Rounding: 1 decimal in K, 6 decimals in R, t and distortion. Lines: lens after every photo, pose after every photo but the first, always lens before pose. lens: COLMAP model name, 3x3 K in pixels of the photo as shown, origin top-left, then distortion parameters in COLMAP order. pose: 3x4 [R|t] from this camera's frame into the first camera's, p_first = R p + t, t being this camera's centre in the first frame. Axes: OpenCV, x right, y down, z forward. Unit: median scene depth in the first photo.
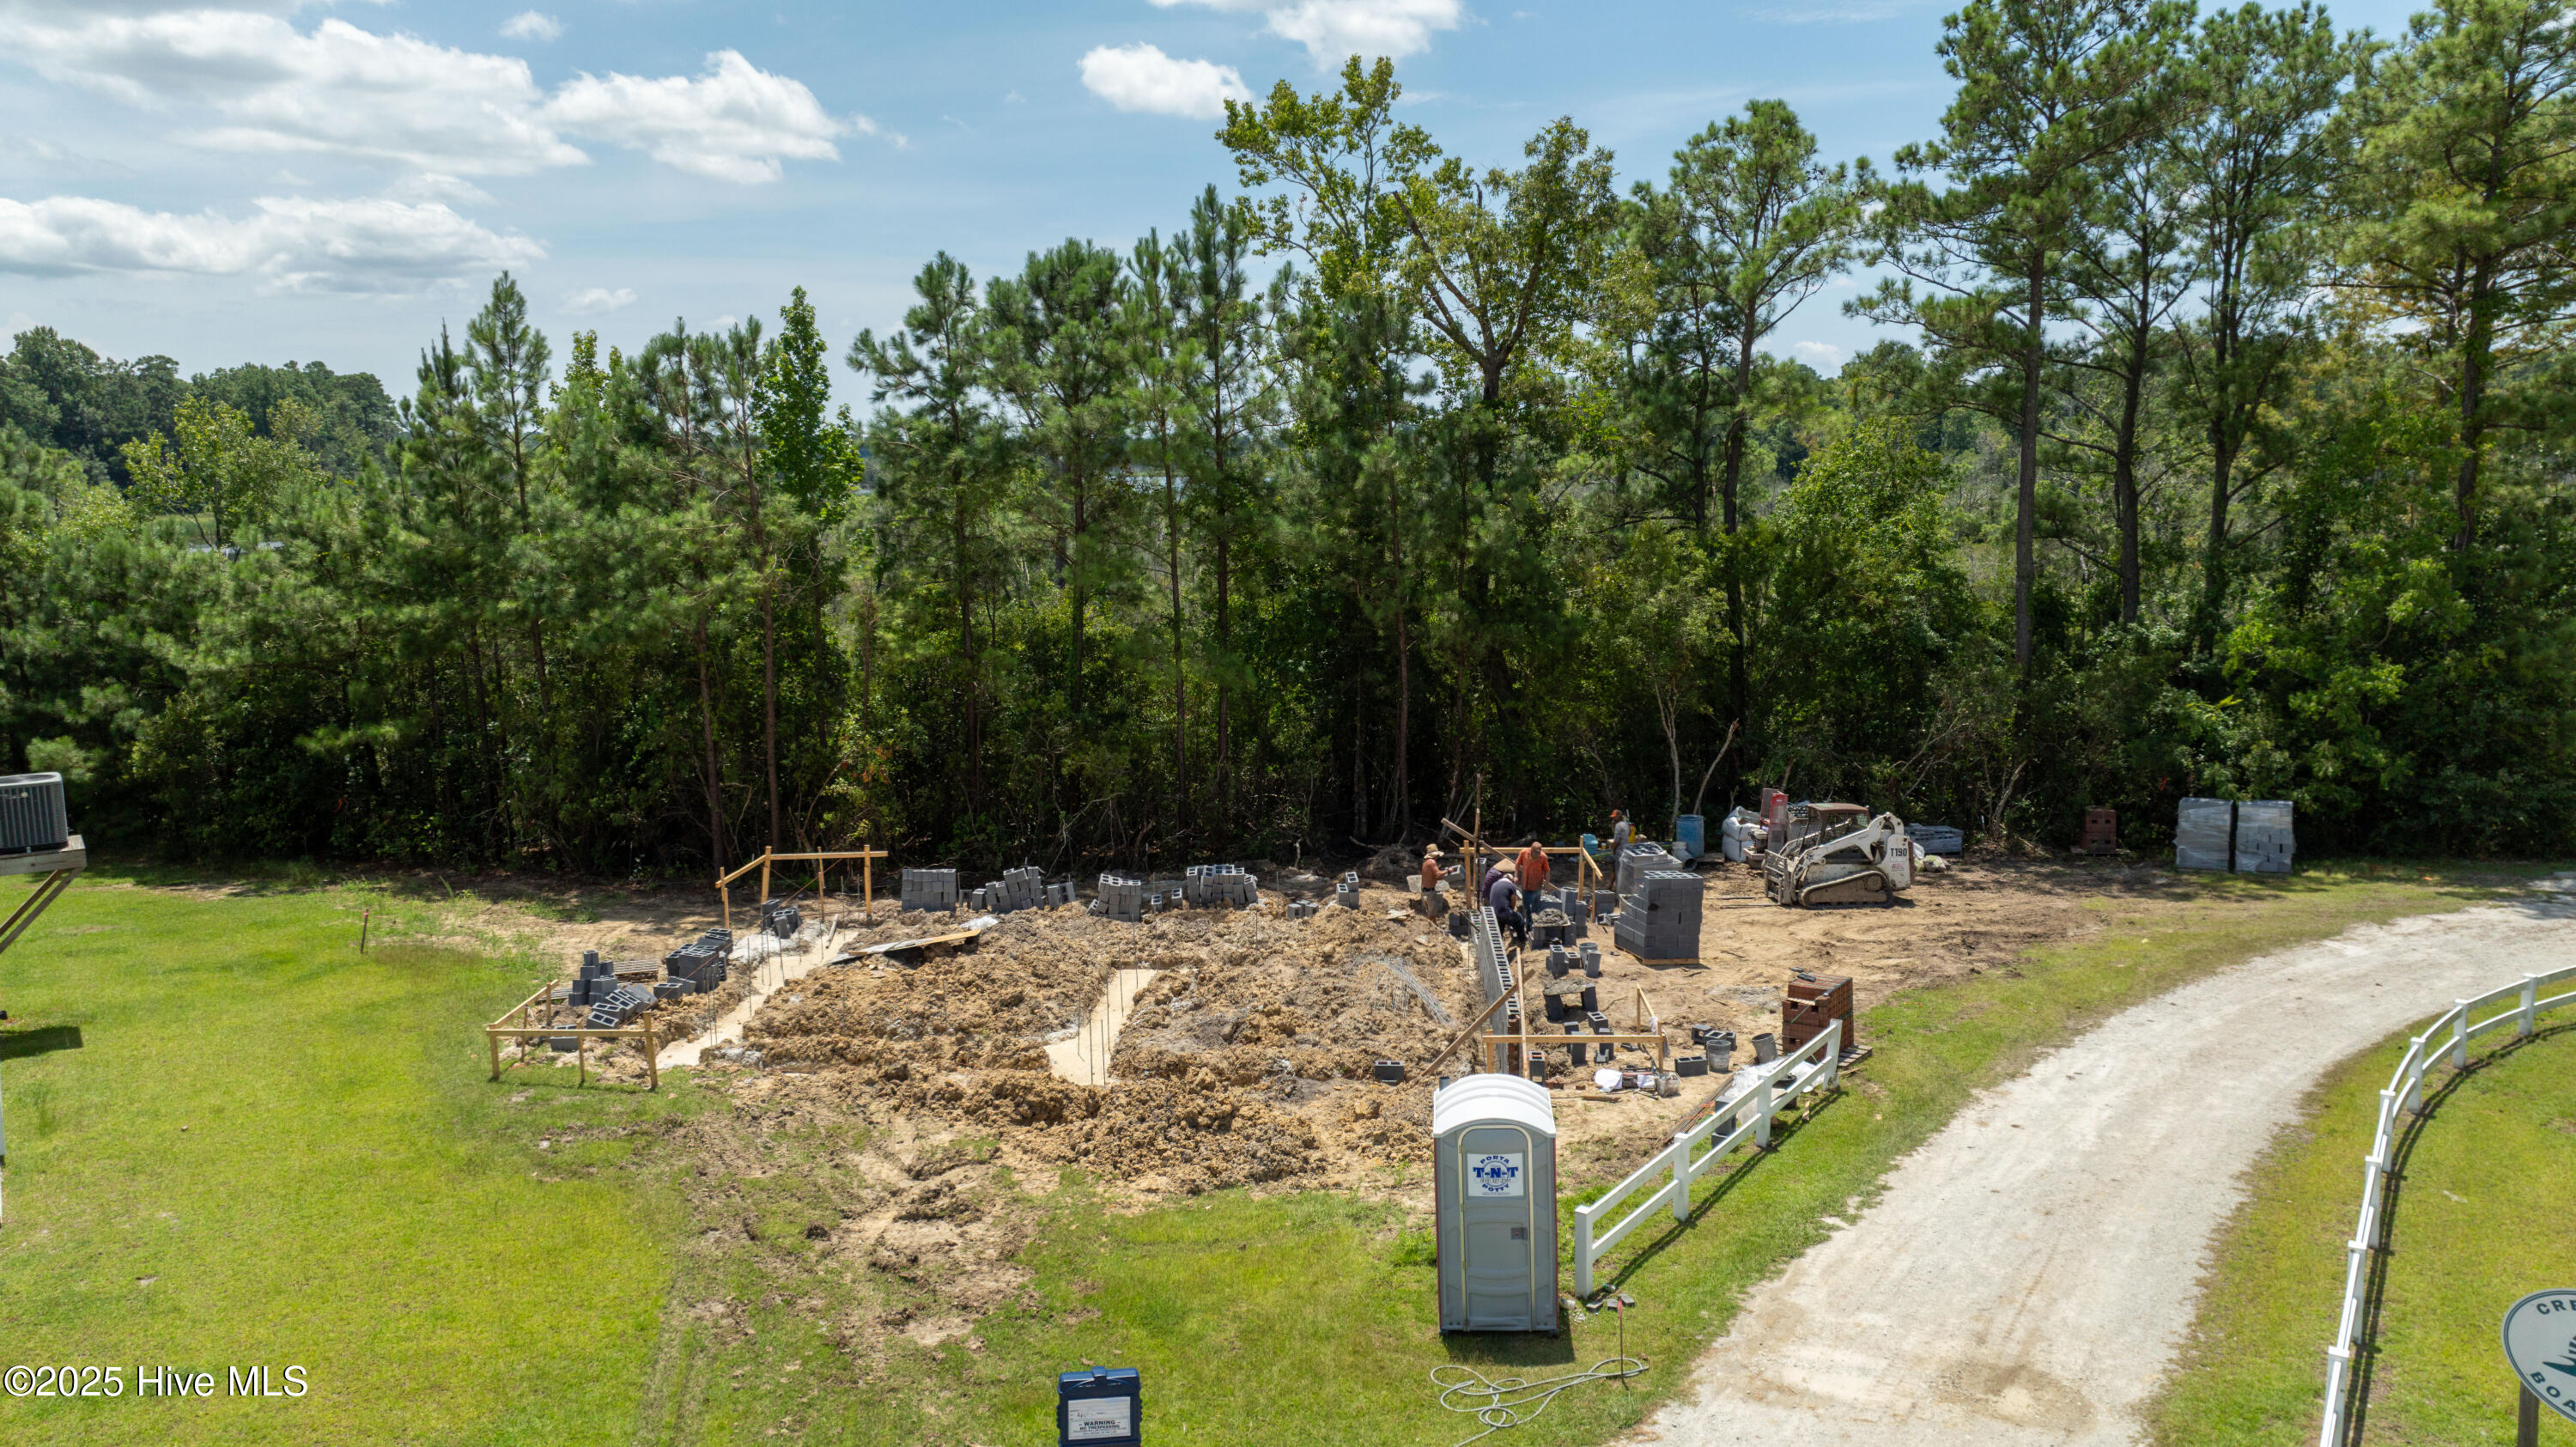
lens RADIAL K [[1813.3, 0, 1295.0], [0, 1813.3, 701.4], [0, 0, 1]] dist [-0.029939, 0.026337]
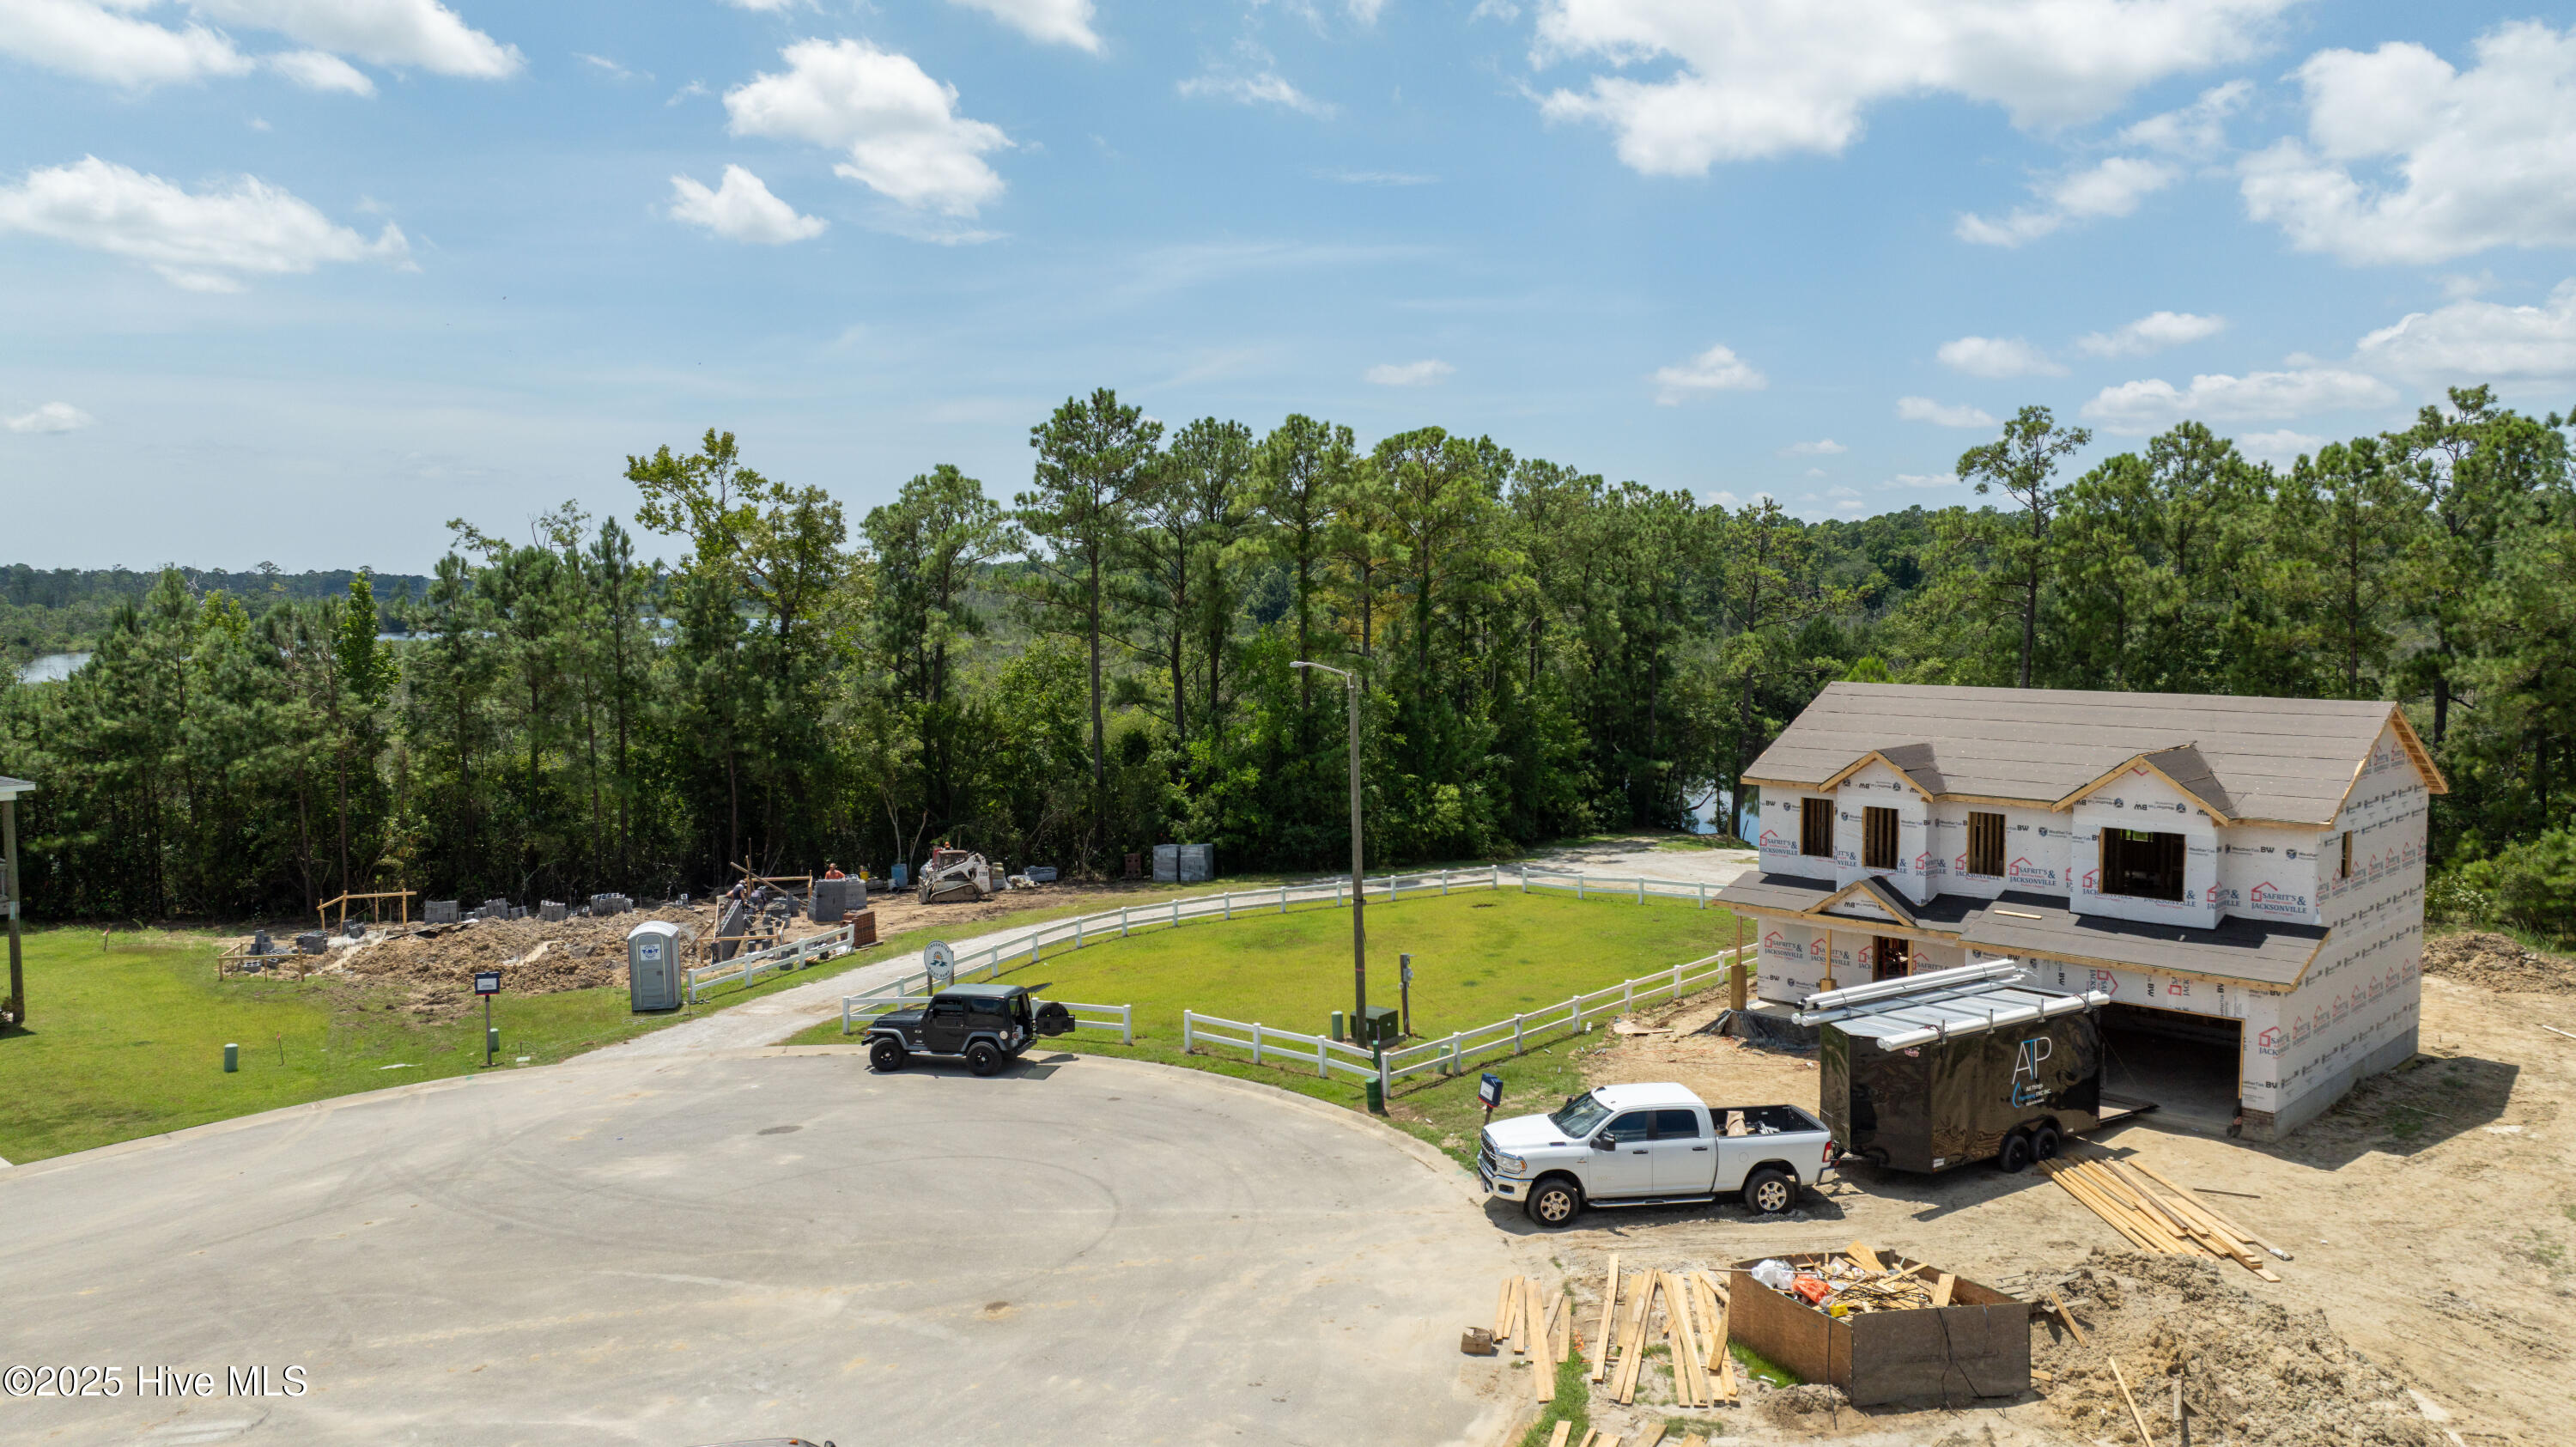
lens RADIAL K [[1813.3, 0, 1300.3], [0, 1813.3, 701.0], [0, 0, 1]] dist [-0.029939, 0.026337]
pose [[0.970697, -0.012705, 0.239970, 0.180372], [0.030565, 0.997019, -0.070848, 0.042329], [-0.238355, 0.076107, 0.968191, -0.861773]]
